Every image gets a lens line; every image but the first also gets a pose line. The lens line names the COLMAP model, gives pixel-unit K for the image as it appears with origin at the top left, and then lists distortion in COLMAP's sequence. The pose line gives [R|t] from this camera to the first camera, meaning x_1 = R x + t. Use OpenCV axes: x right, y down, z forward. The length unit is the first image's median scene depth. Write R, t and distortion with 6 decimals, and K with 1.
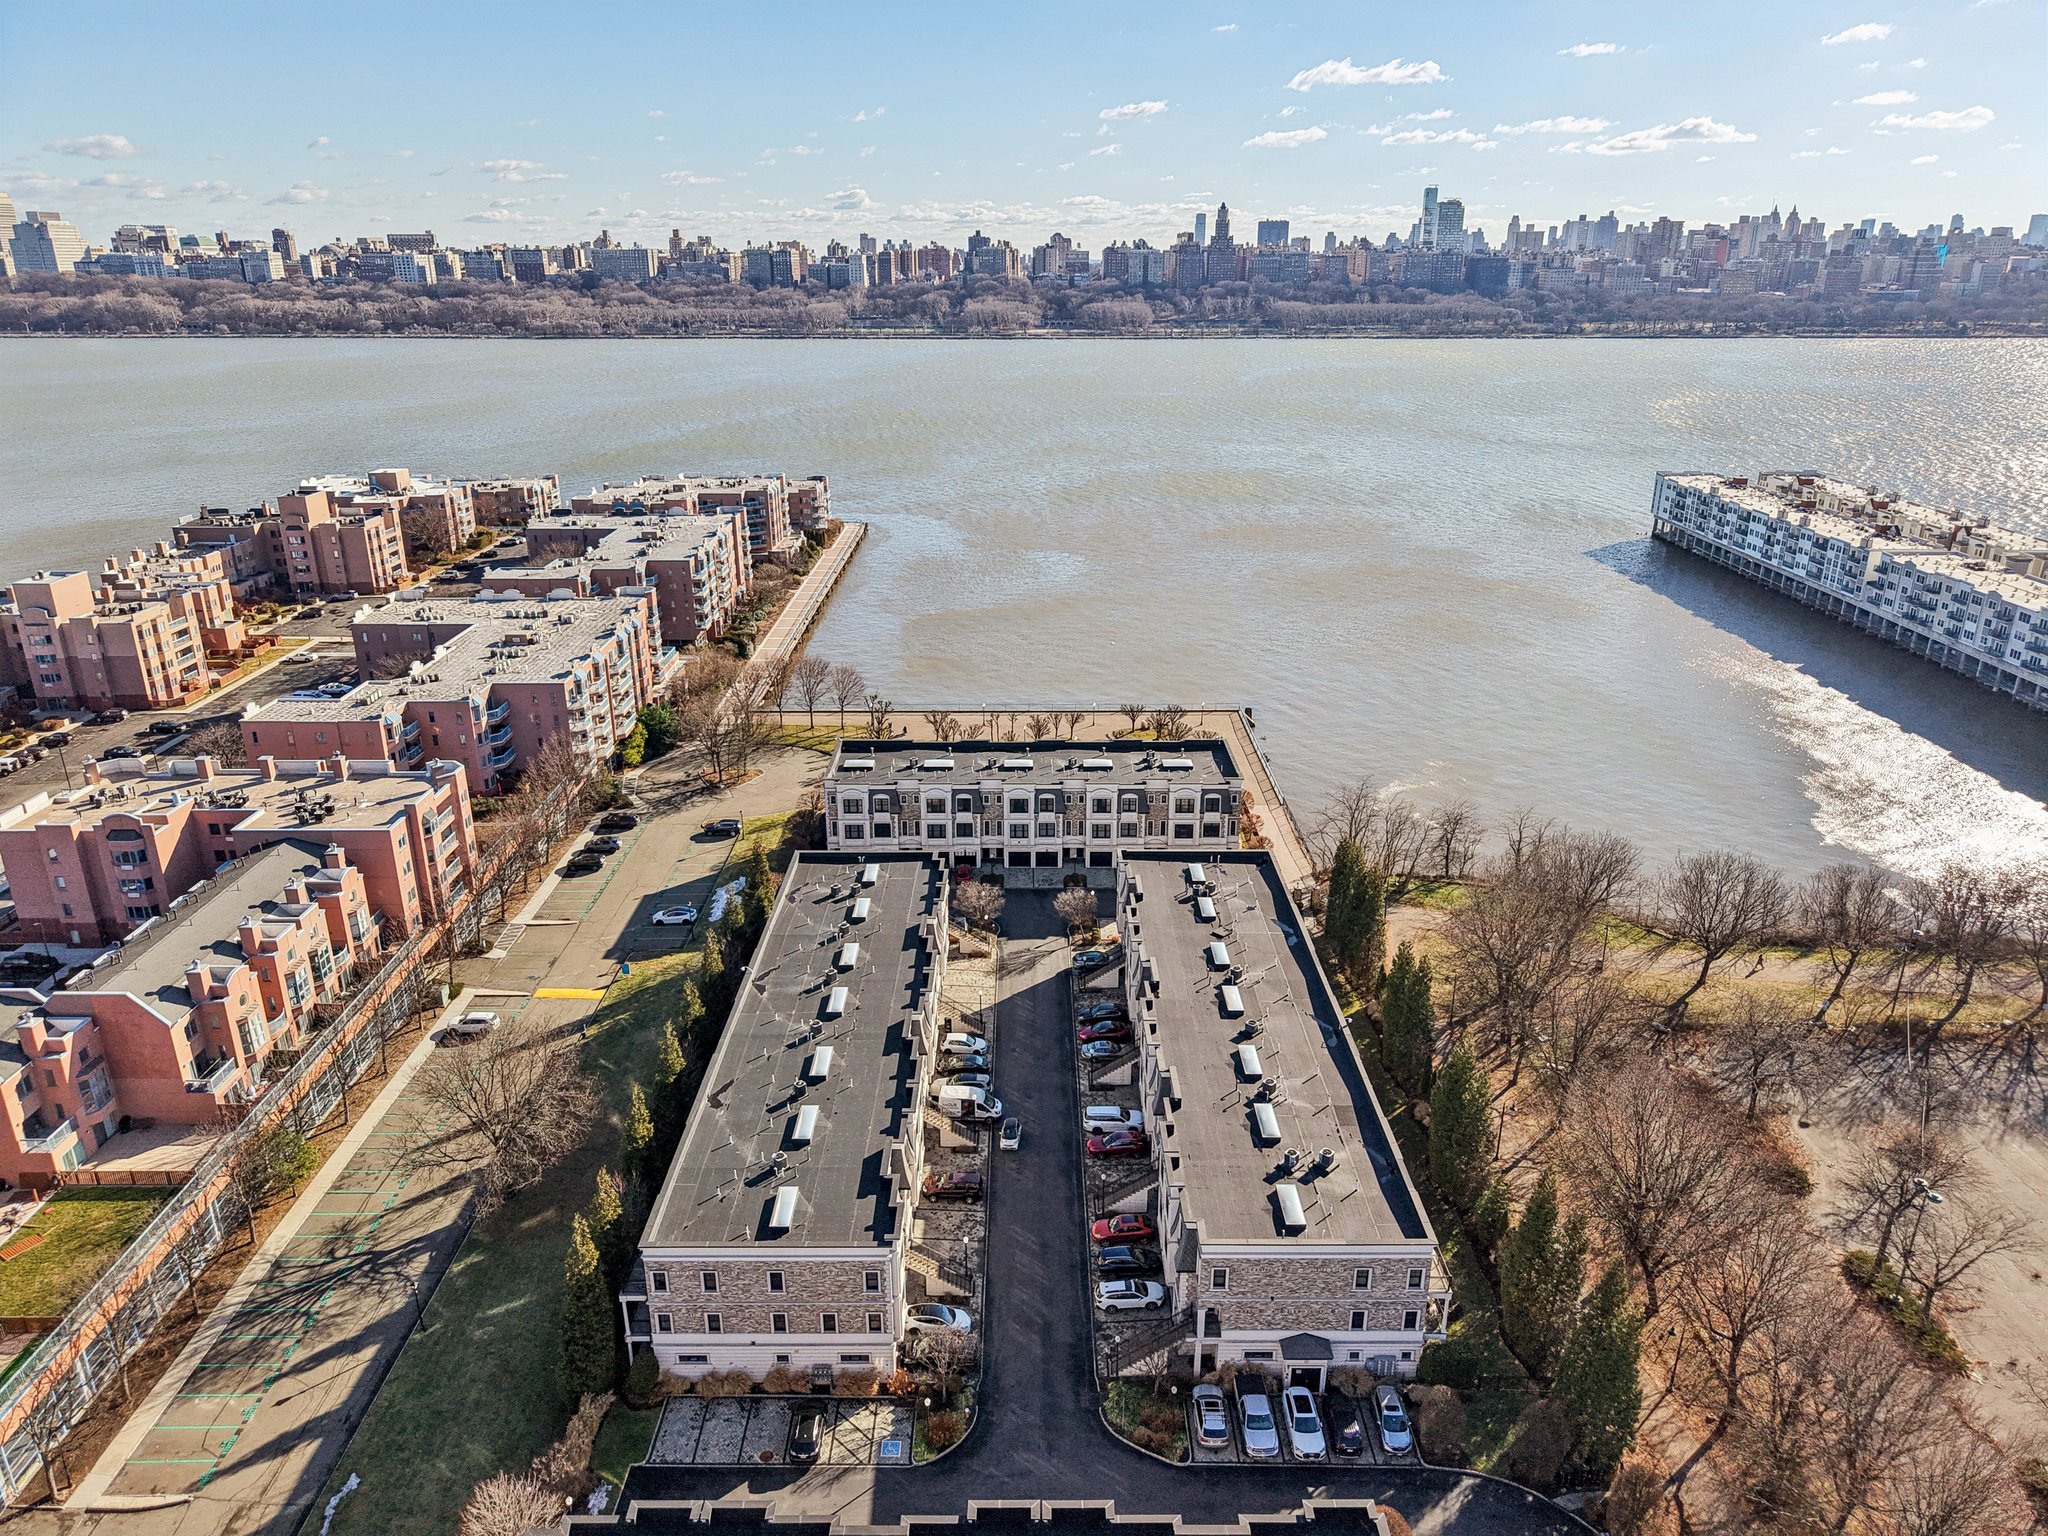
lens RADIAL K [[1370.9, 0, 1024.0], [0, 1370.9, 768.0], [0, 0, 1]] dist [0.003398, -0.006357]
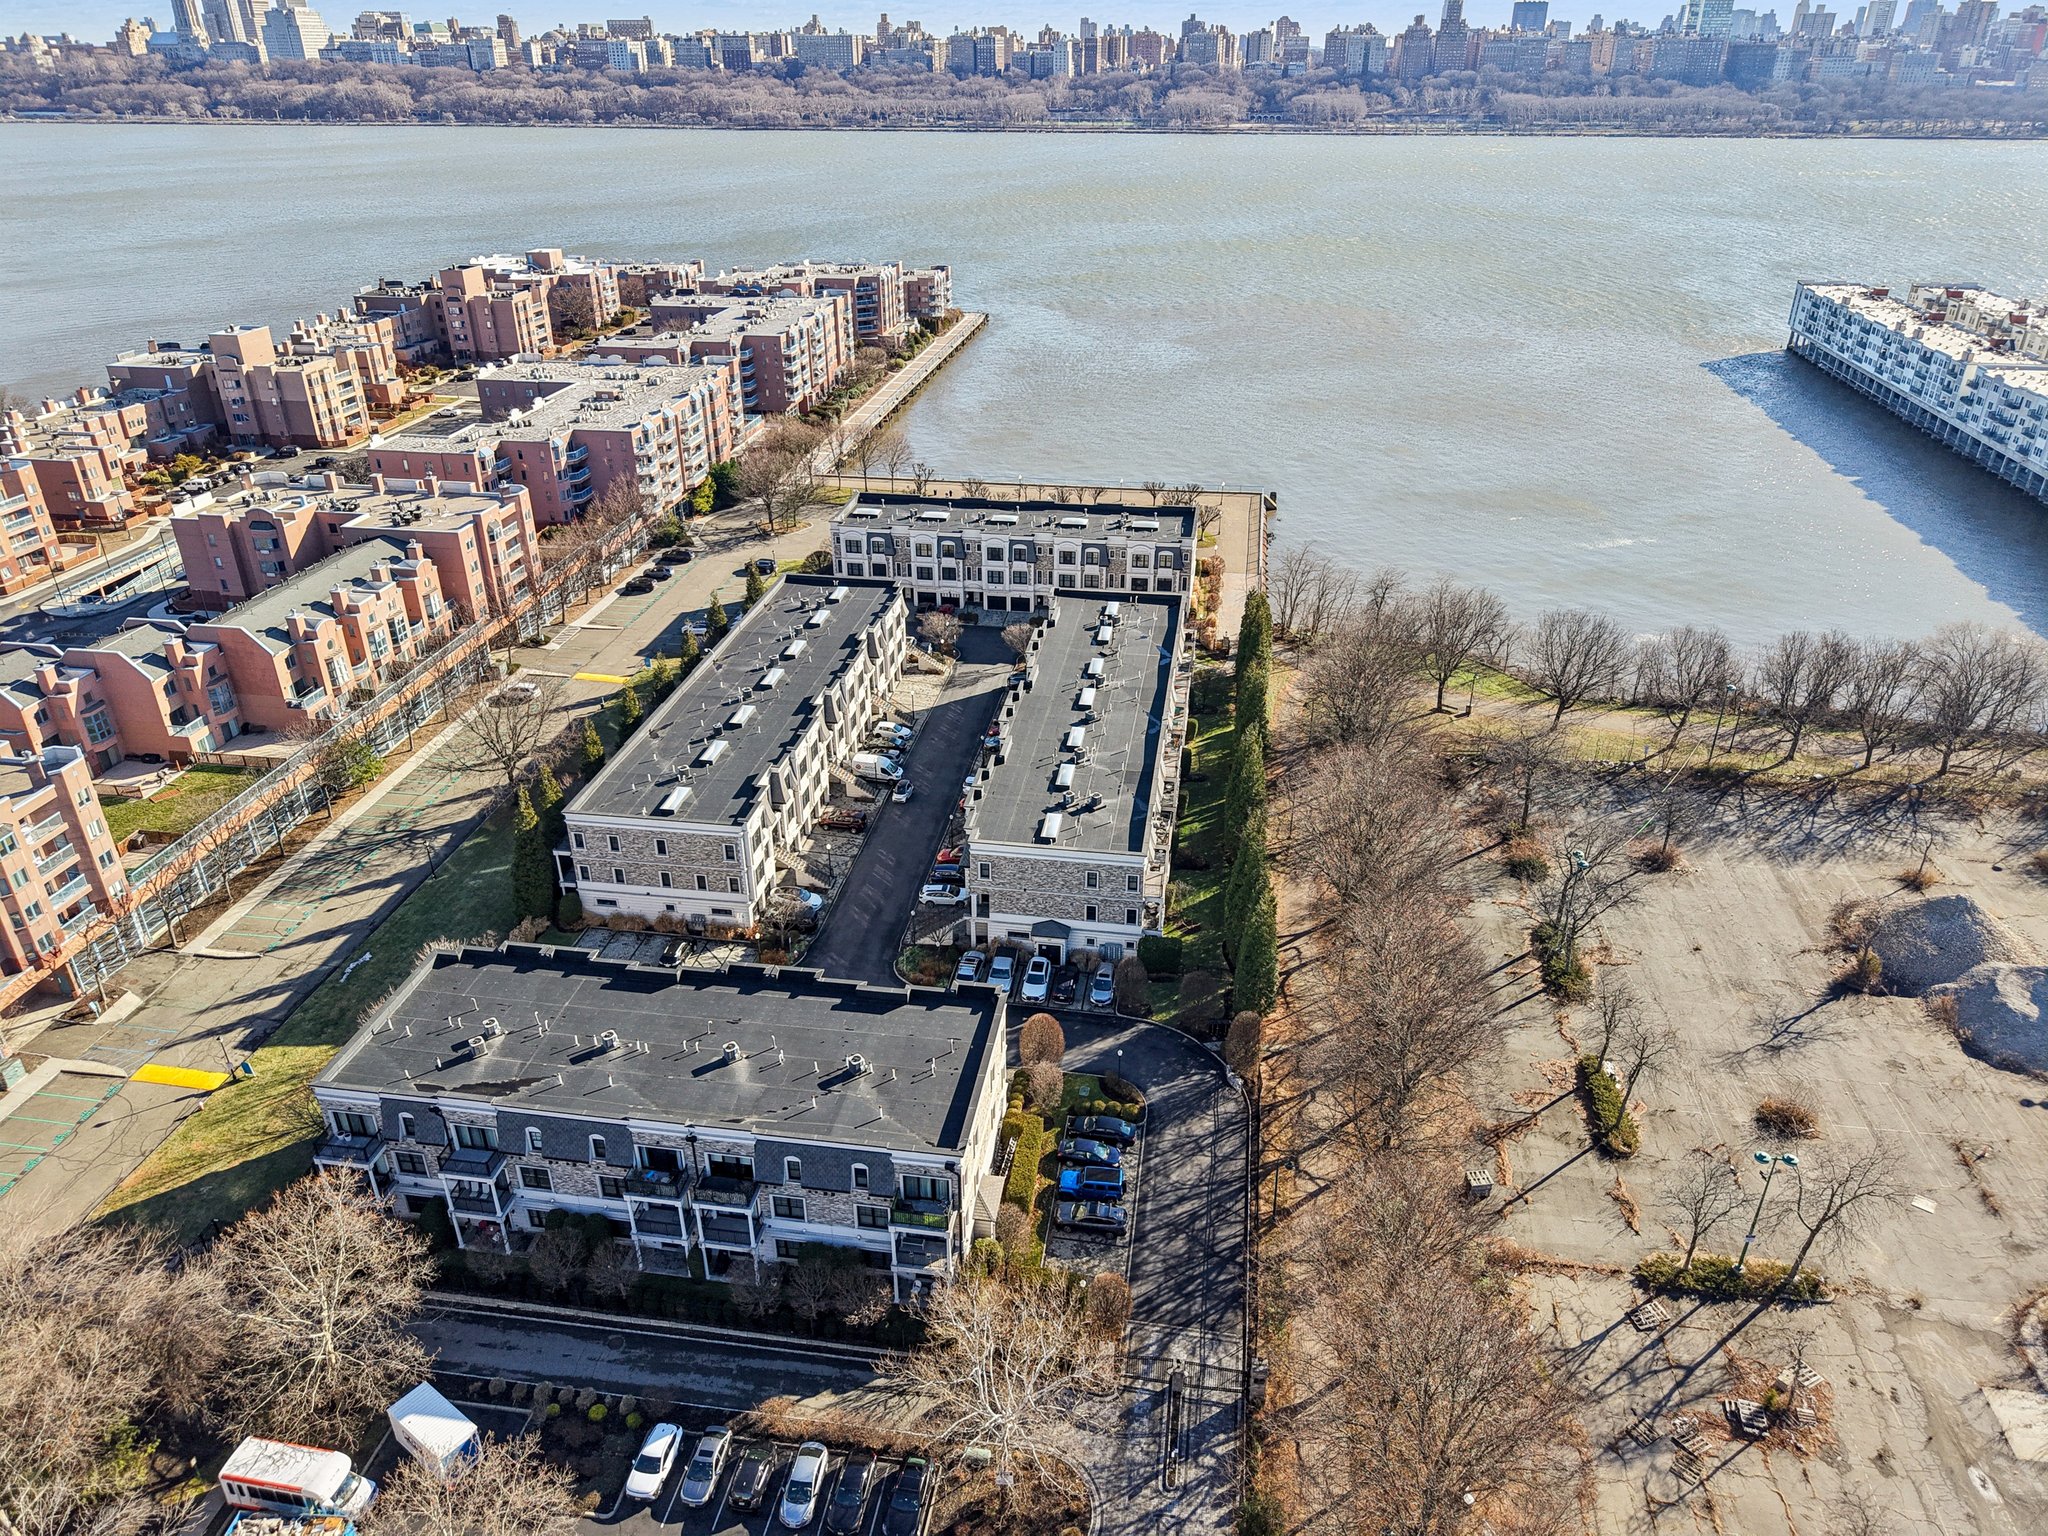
lens RADIAL K [[1370.9, 0, 1024.0], [0, 1370.9, 768.0], [0, 0, 1]] dist [0.003398, -0.006357]
pose [[0.988150, 0.071270, -0.135945, 0.169777], [-0.053154, 0.989754, 0.132519, 0.048131], [0.143997, -0.123723, 0.981813, -0.128086]]
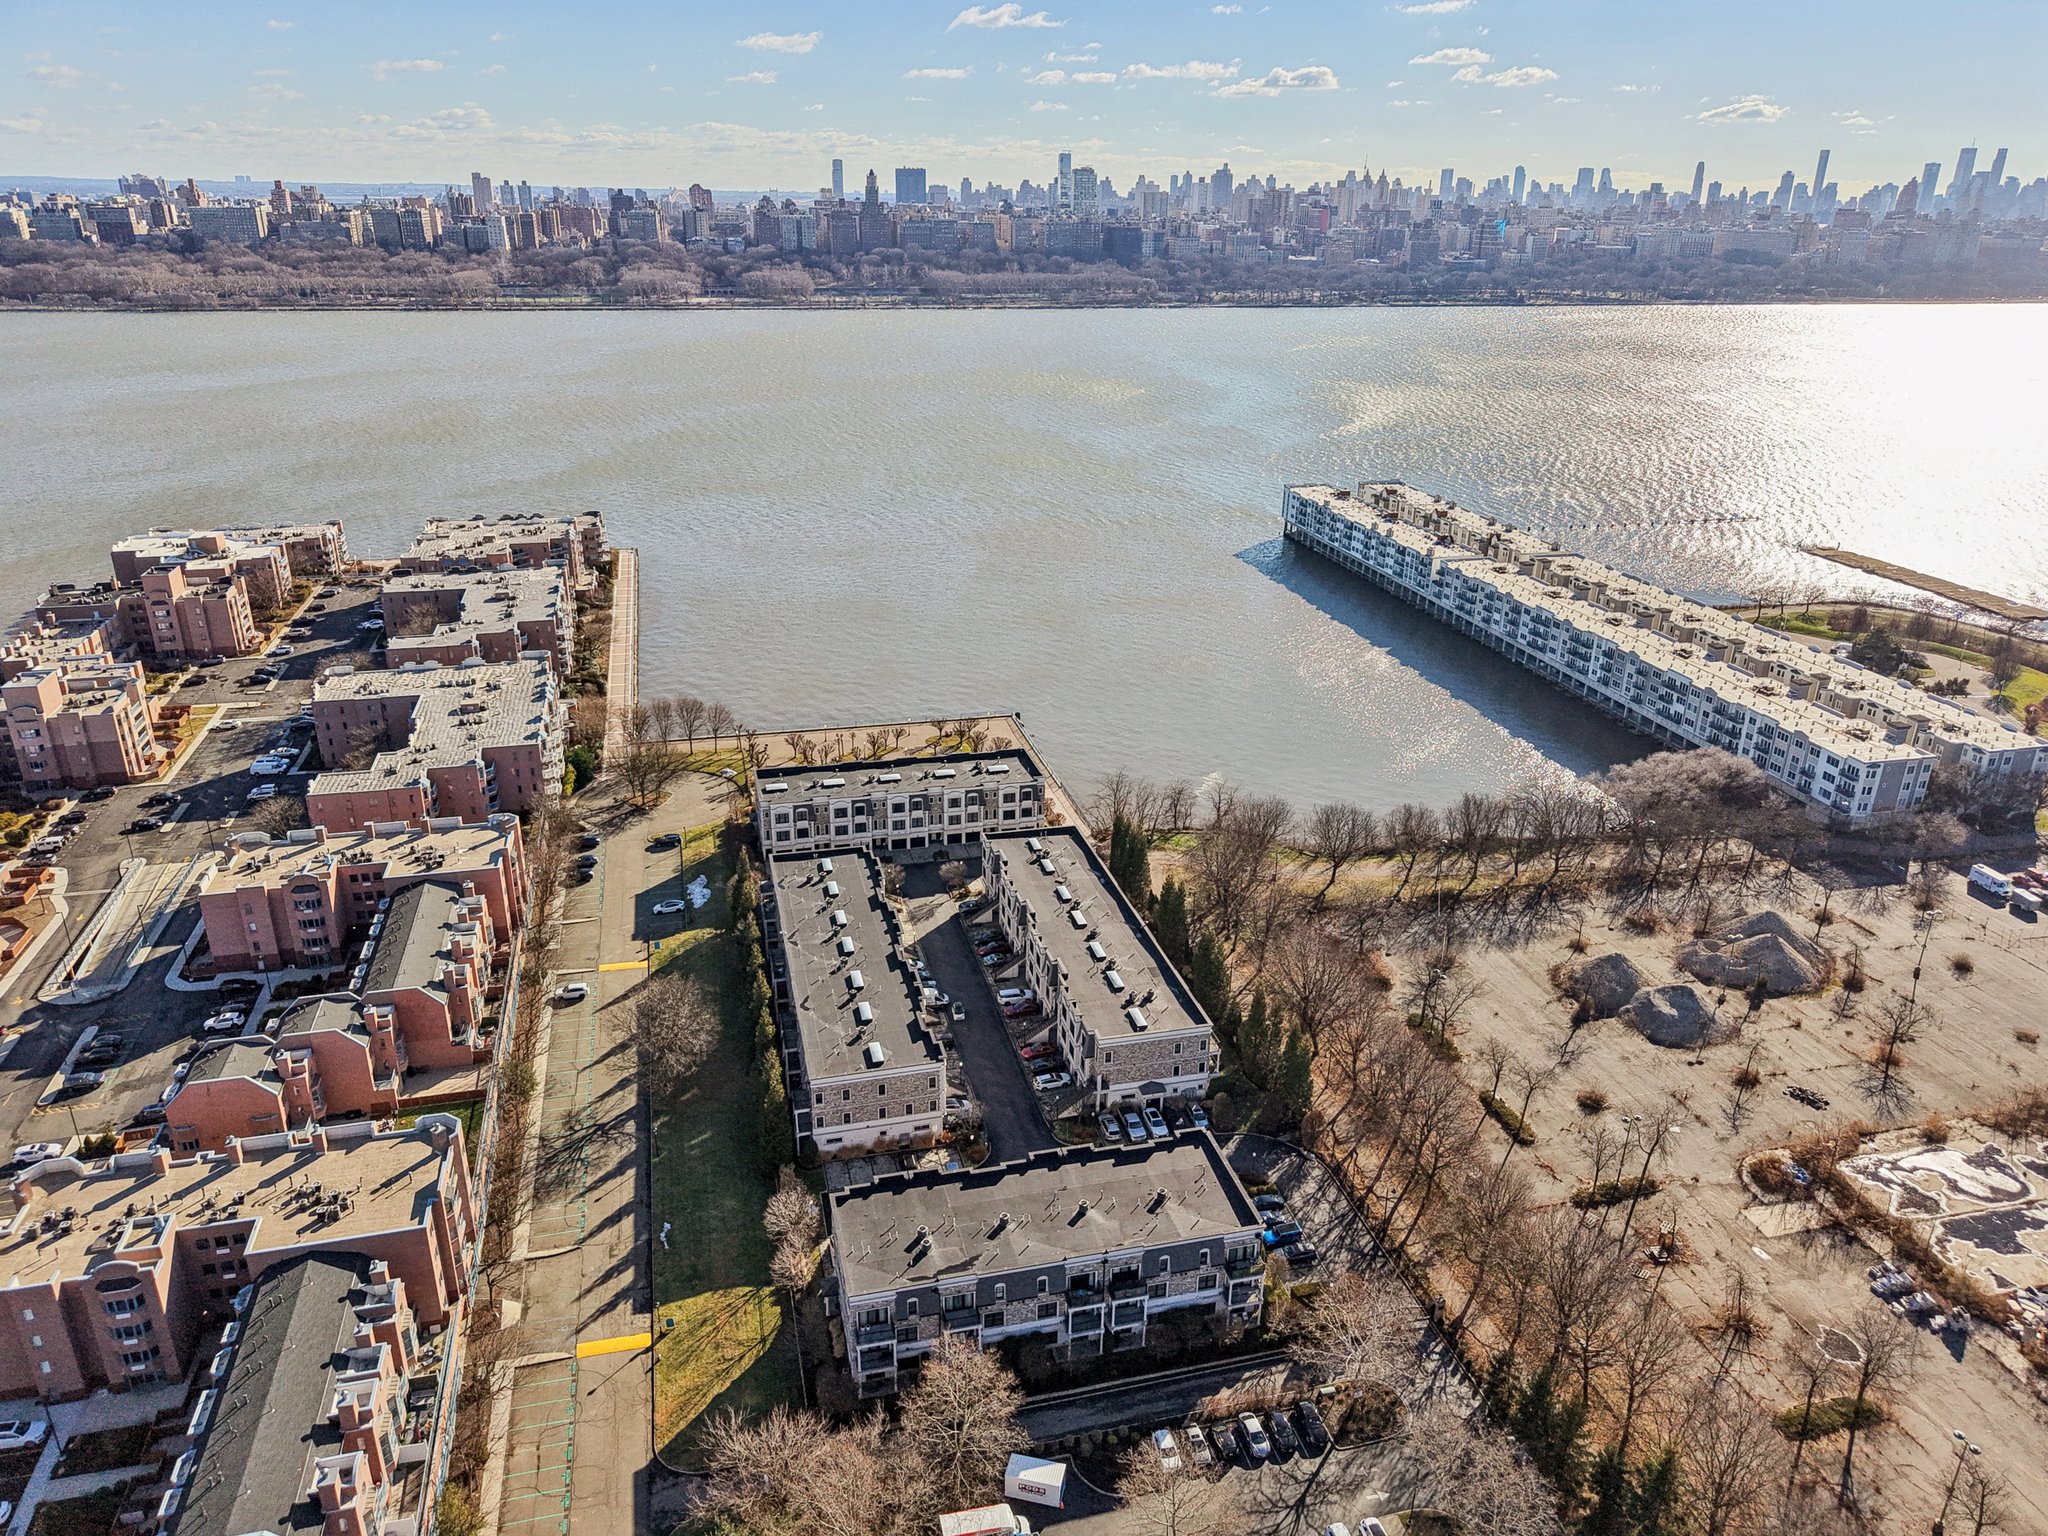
lens RADIAL K [[1407.3, 0, 1017.8], [0, 1407.3, 737.2], [0, 0, 1]] dist [0.033451, -0.054248]
pose [[0.970258, -0.075403, 0.230031, -0.196341], [0.071998, 0.997136, 0.023174, -0.065340], [-0.231120, -0.005923, 0.972907, -0.439015]]
